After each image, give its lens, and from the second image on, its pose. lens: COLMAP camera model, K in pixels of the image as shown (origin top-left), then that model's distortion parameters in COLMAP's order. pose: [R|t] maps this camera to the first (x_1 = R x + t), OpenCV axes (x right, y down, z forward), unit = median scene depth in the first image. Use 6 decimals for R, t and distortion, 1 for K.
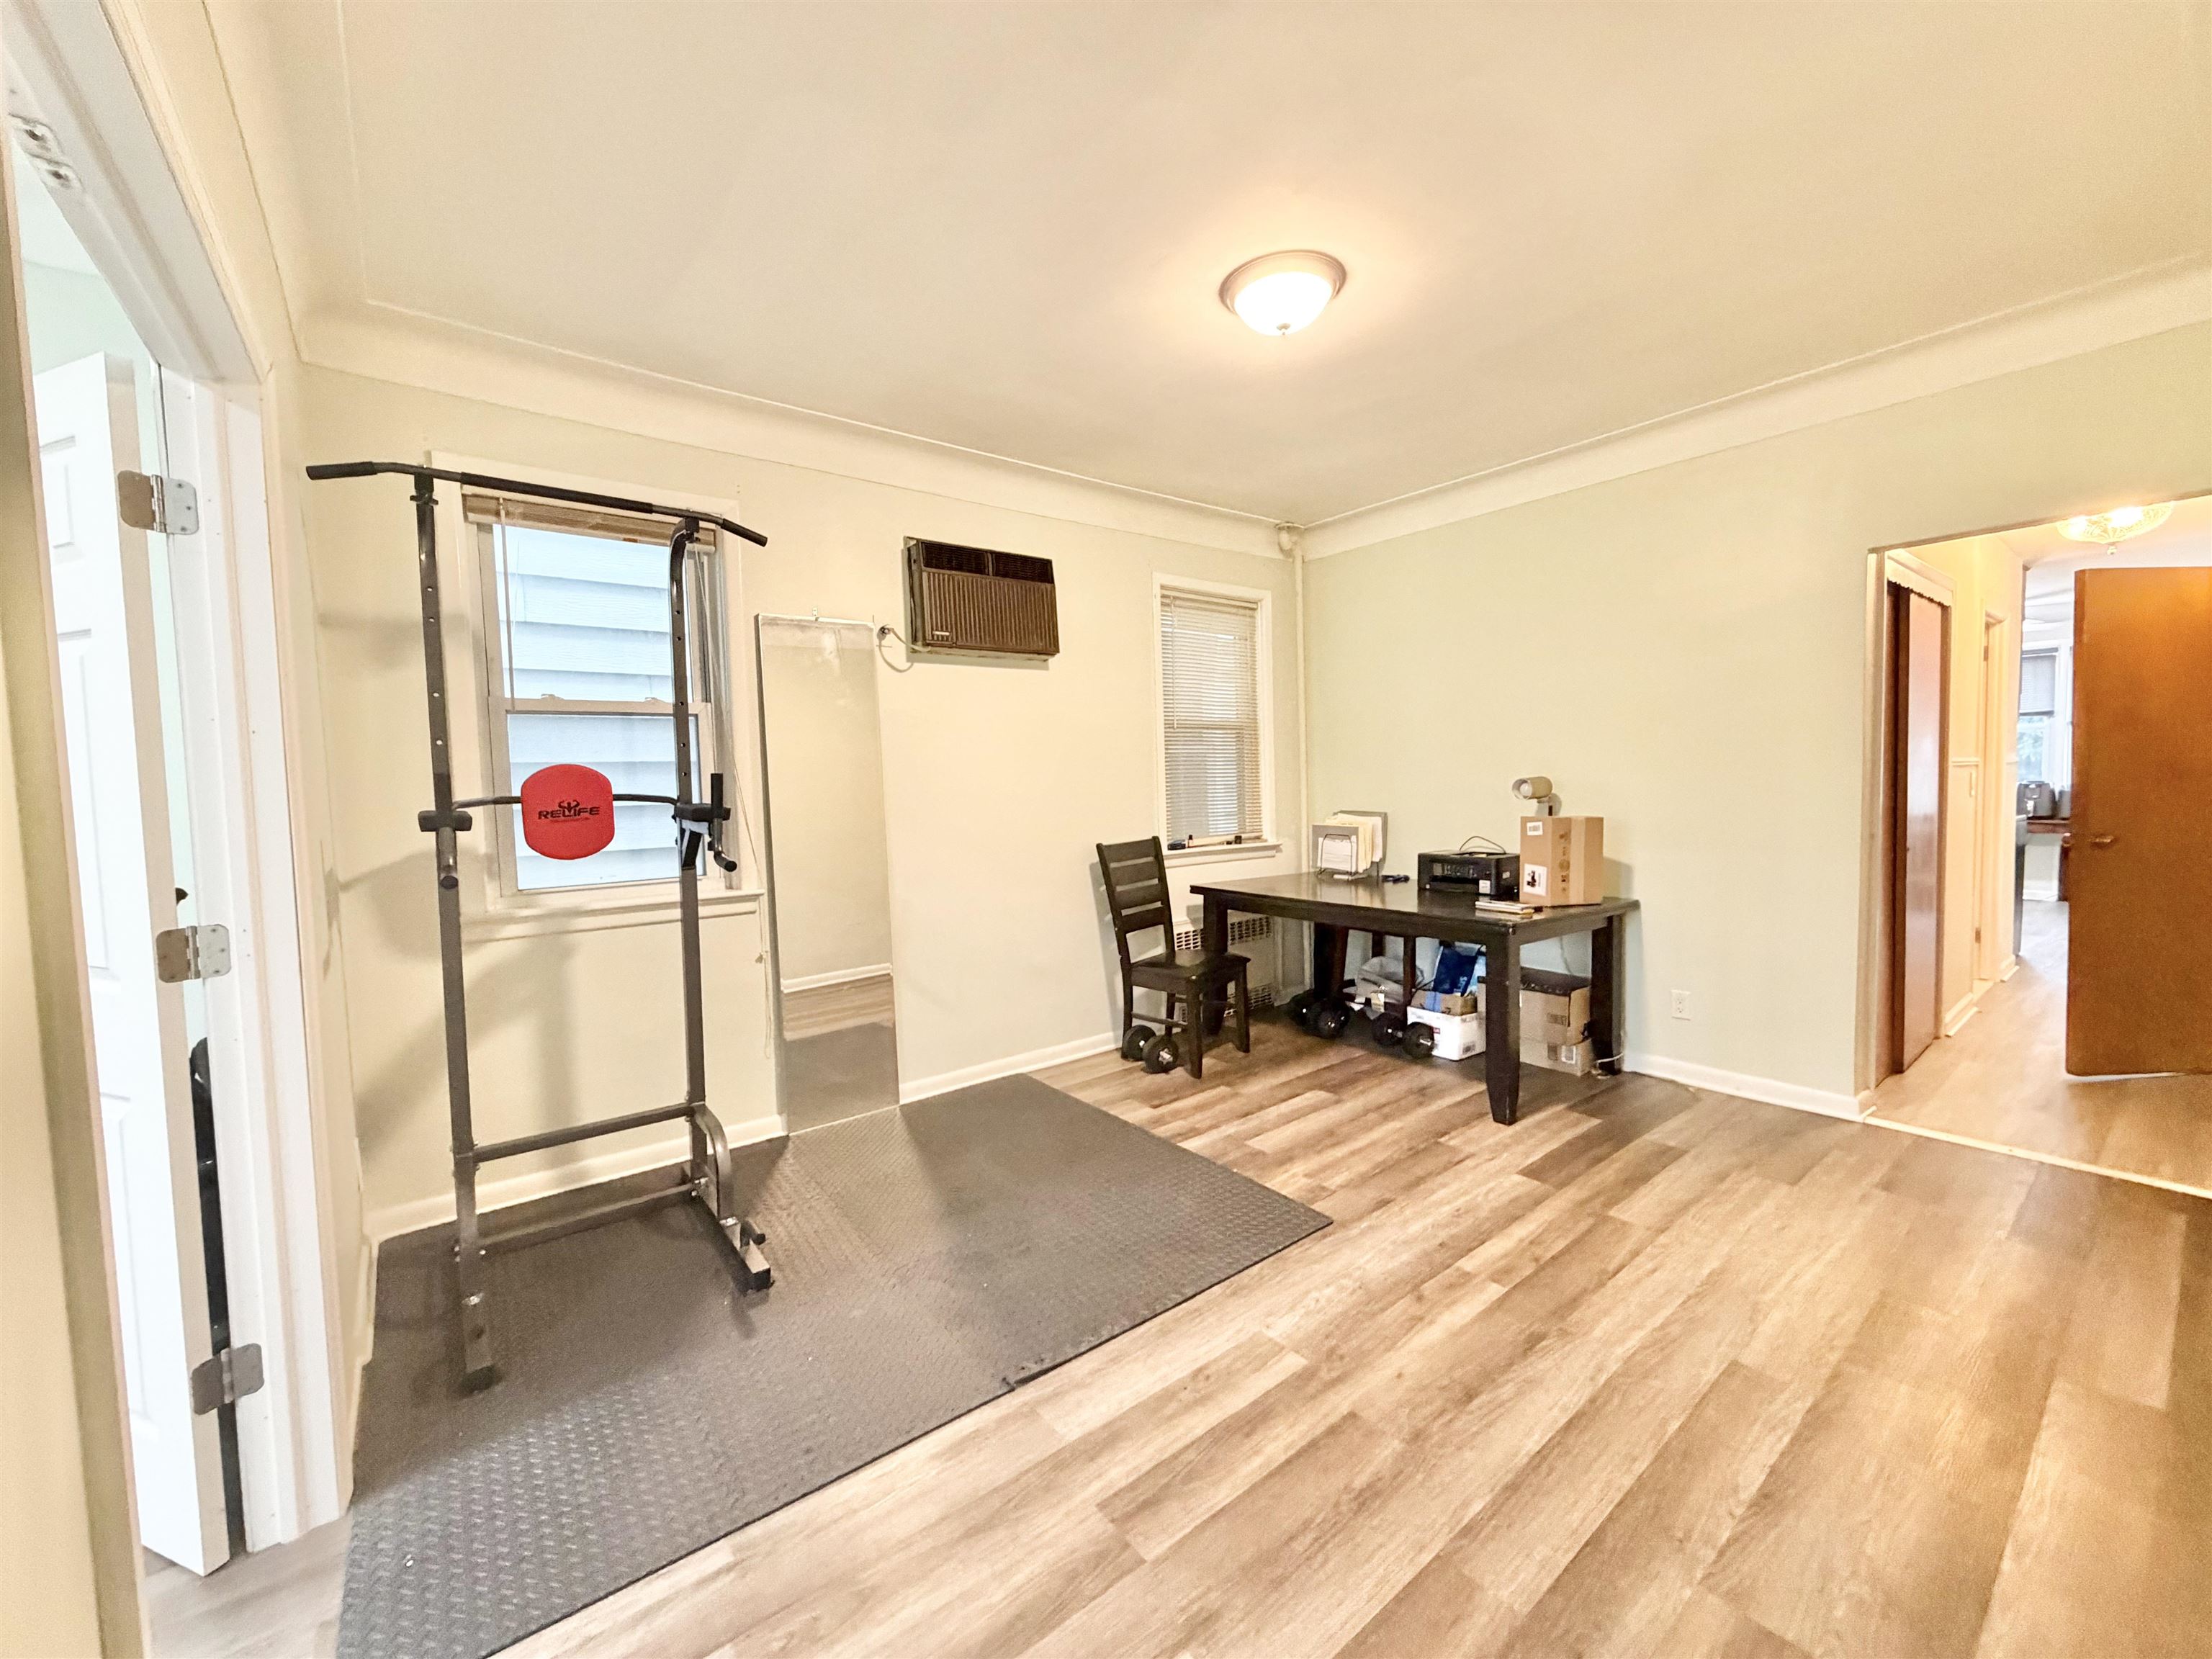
lens RADIAL K [[880.7, 0, 1099.9], [0, 880.7, 828.3], [0, 0, 1]] dist [0.001433, 0.000295]
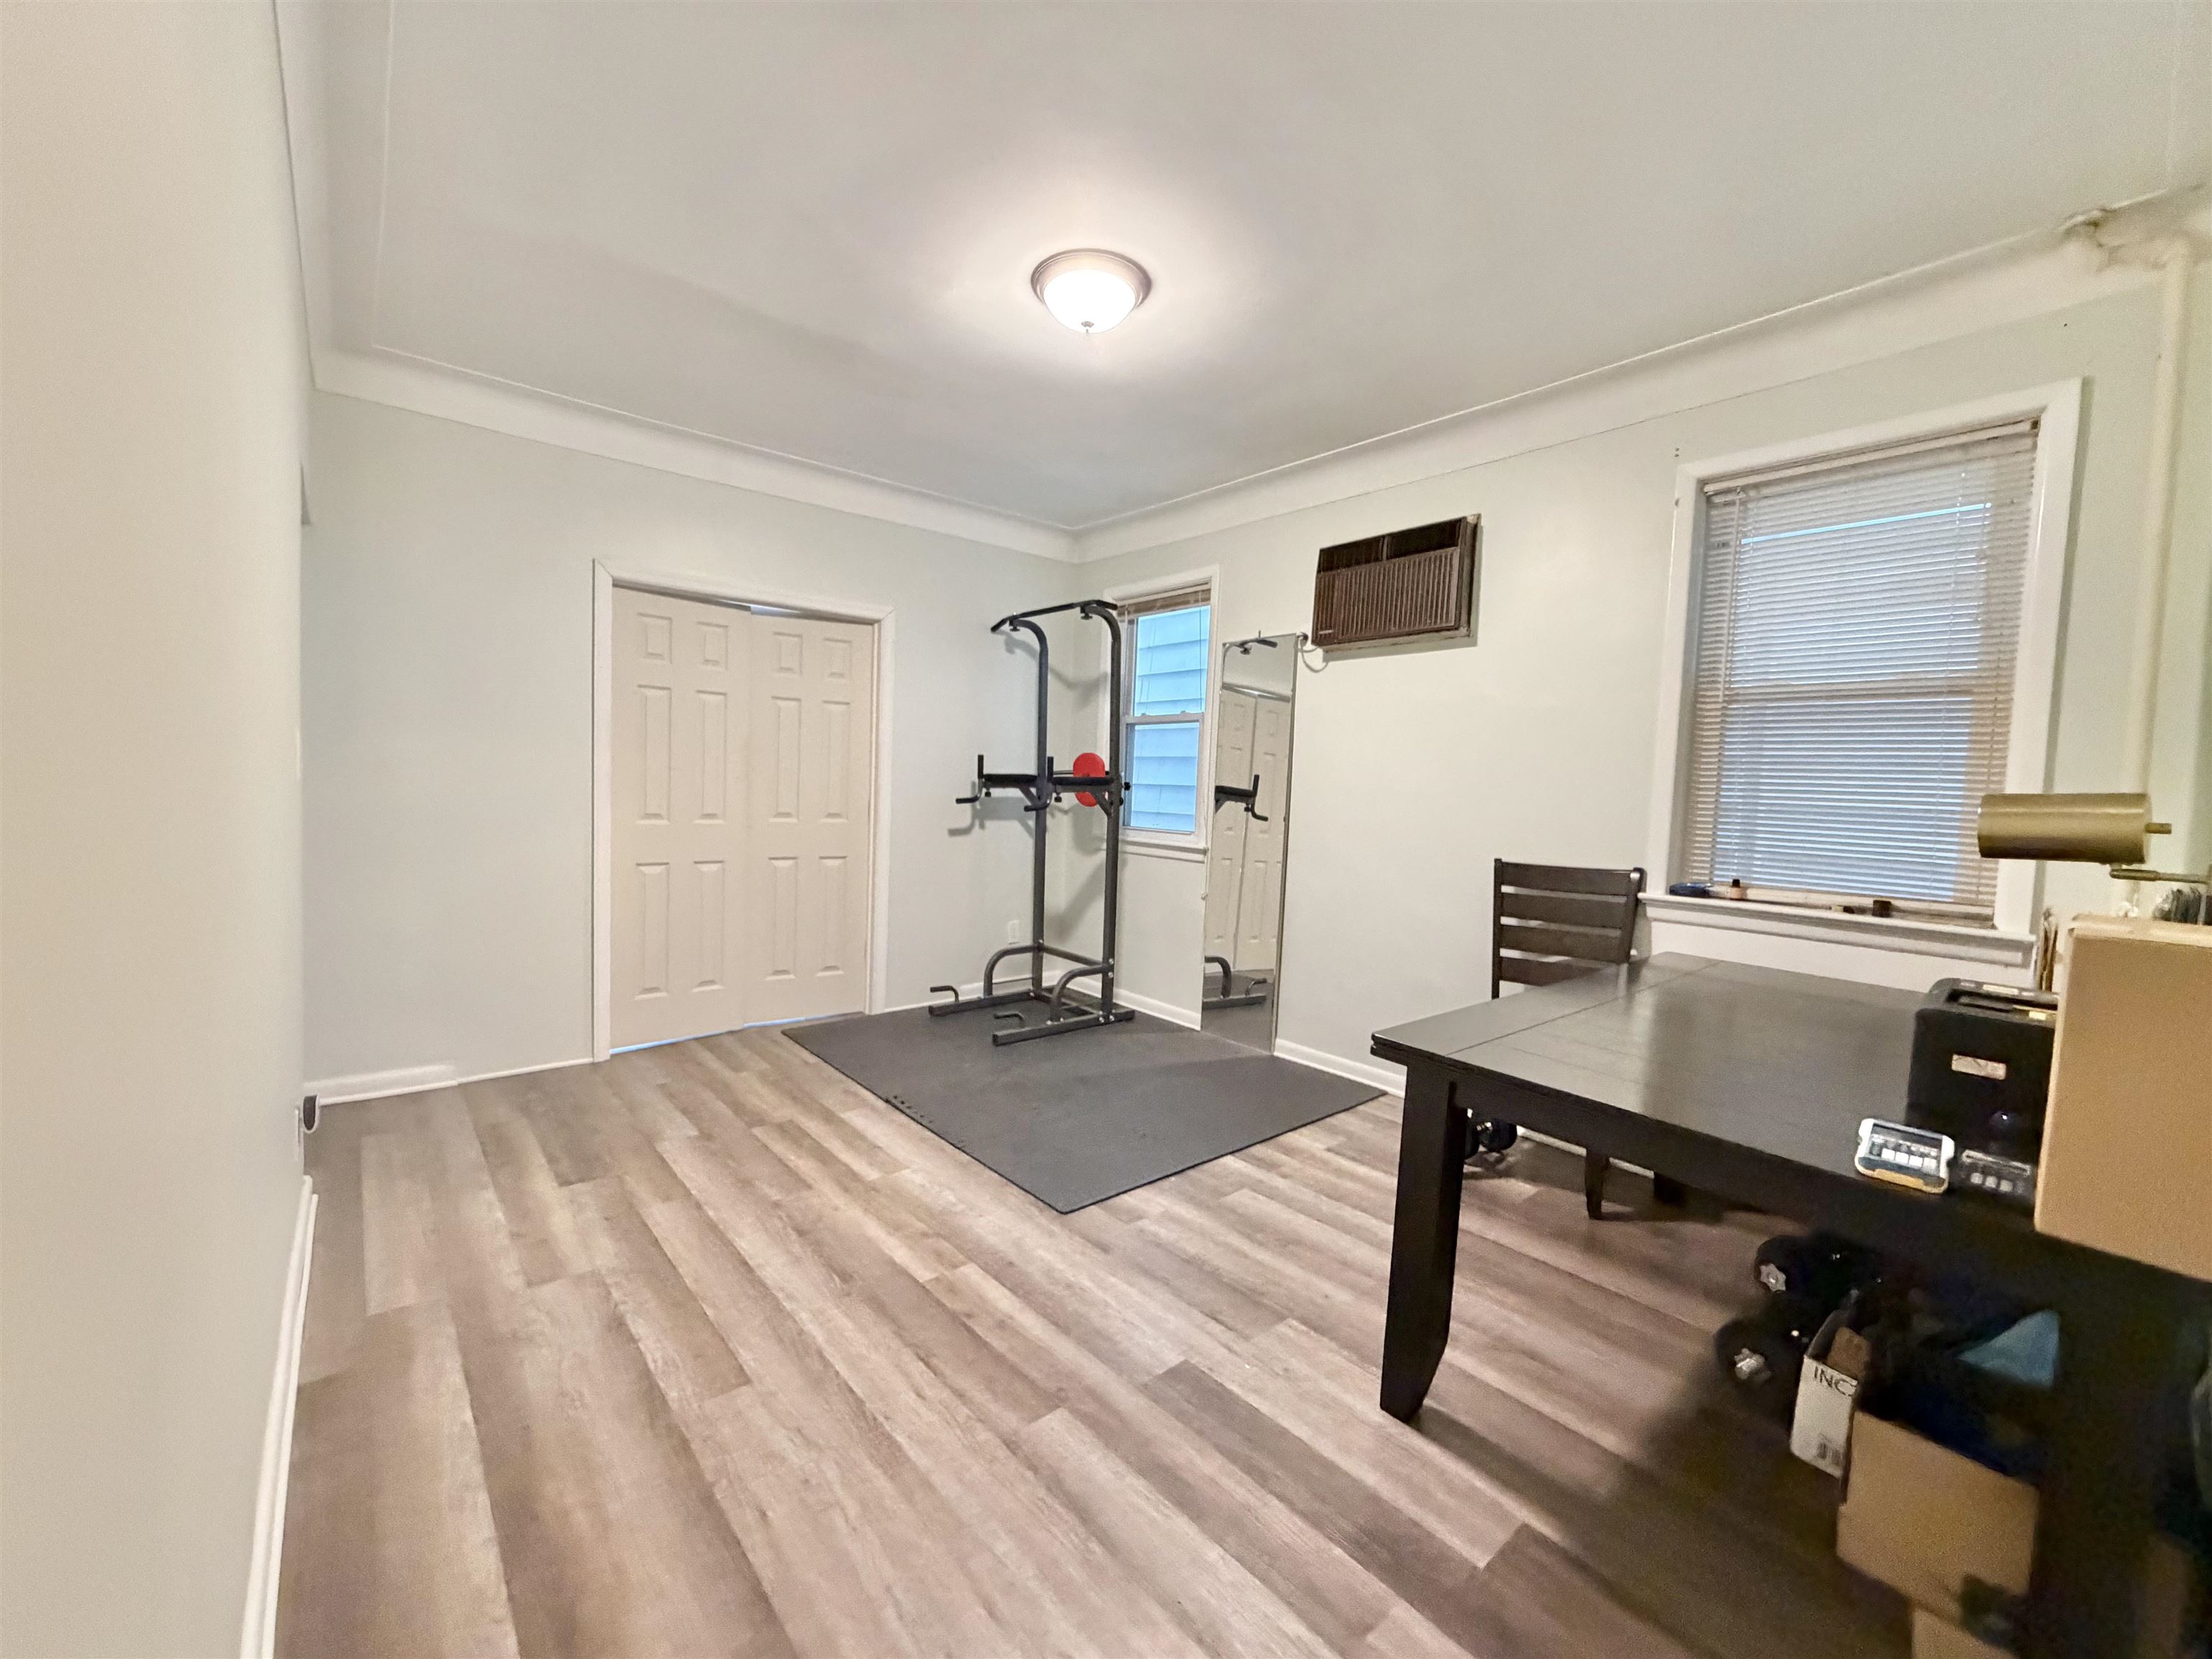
lens RADIAL K [[880.7, 0, 1095.9], [0, 880.7, 832.6], [0, 0, 1]] dist [0.001433, 0.000295]
pose [[0.042982, 0.081361, -0.995757, 1.200322], [-0.093588, 0.992624, 0.077065, -0.051994], [0.994683, 0.089878, 0.050280, 0.943738]]
